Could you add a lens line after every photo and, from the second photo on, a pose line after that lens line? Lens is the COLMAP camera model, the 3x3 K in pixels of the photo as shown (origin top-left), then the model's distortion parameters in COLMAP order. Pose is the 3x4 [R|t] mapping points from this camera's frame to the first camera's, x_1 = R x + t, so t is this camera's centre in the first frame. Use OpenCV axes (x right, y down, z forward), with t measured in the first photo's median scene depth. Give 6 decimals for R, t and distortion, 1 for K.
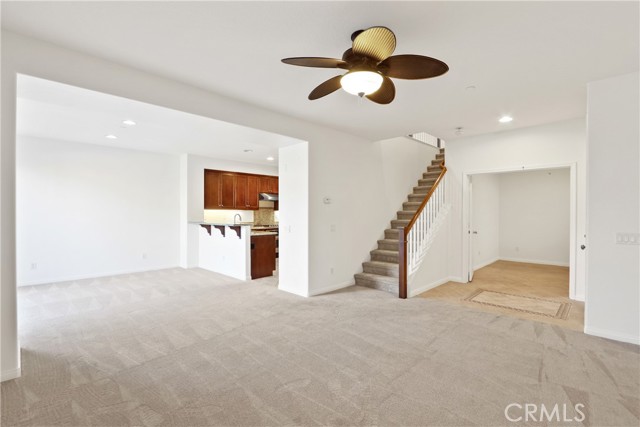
lens RADIAL K [[300.9, 0, 323.7], [0, 300.9, 214.0], [0, 0, 1]] dist [-0.014404, 0.001165]
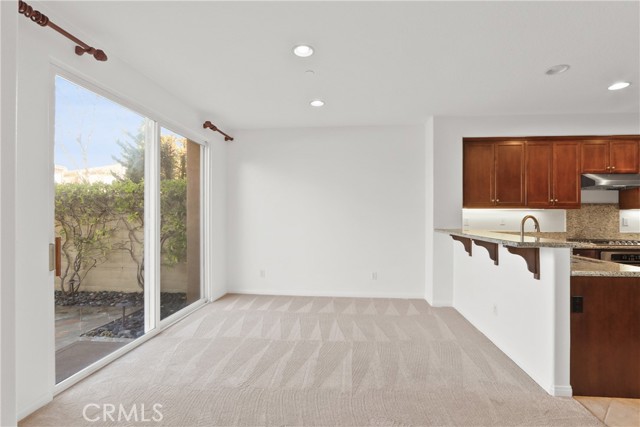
lens RADIAL K [[300.9, 0, 320.8], [0, 300.9, 213.1], [0, 0, 1]] dist [-0.014404, 0.001165]
pose [[0.629397, -0.000039, -0.777084, -0.117012], [-0.005438, 0.999975, -0.004455, -0.001473], [0.777065, 0.007029, 0.629381, 0.408085]]
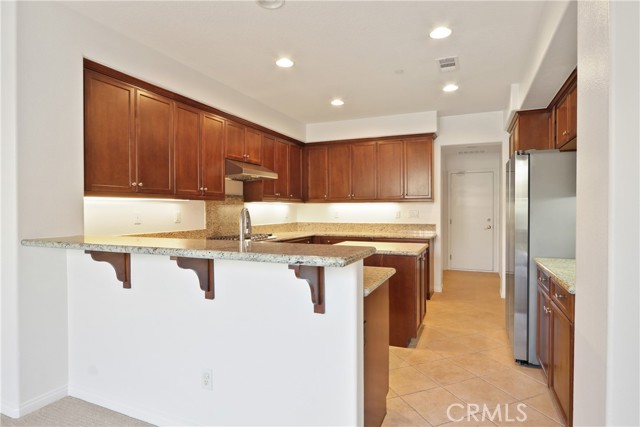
lens RADIAL K [[346.1, 0, 319.7], [0, 346.1, 215.1], [0, 0, 1]] dist [-0.002962, -0.000287]
pose [[0.939577, -0.005038, 0.342301, -0.284895], [-0.000292, 0.999880, 0.015517, -0.000486], [-0.342338, -0.014680, 0.939462, 0.573494]]
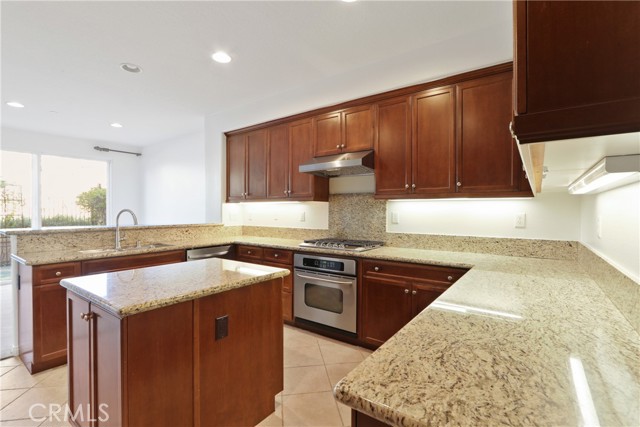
lens RADIAL K [[300.9, 0, 323.7], [0, 300.9, 211.6], [0, 0, 1]] dist [-0.014404, 0.001165]
pose [[0.136554, 0.008981, -0.990592, 0.200728], [-0.002201, 0.999959, 0.008763, -0.002316], [0.990630, 0.000983, 0.136568, 1.069754]]
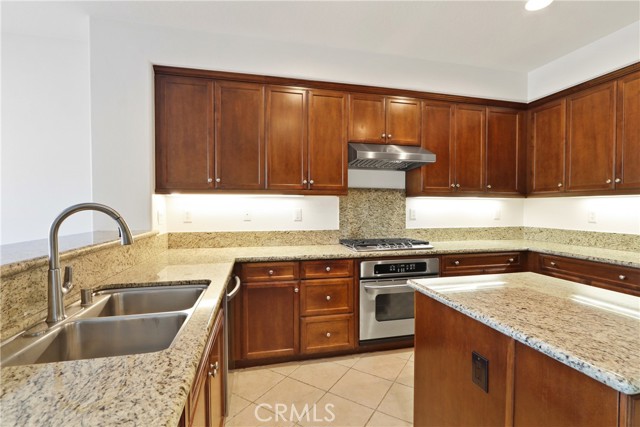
lens RADIAL K [[300.9, 0, 328.6], [0, 300.9, 212.4], [0, 0, 1]] dist [-0.014404, 0.001165]
pose [[0.847743, 0.015024, -0.530195, -0.066537], [-0.005347, 0.999790, 0.019782, -0.000891], [0.530381, -0.013935, 0.847645, 0.795249]]
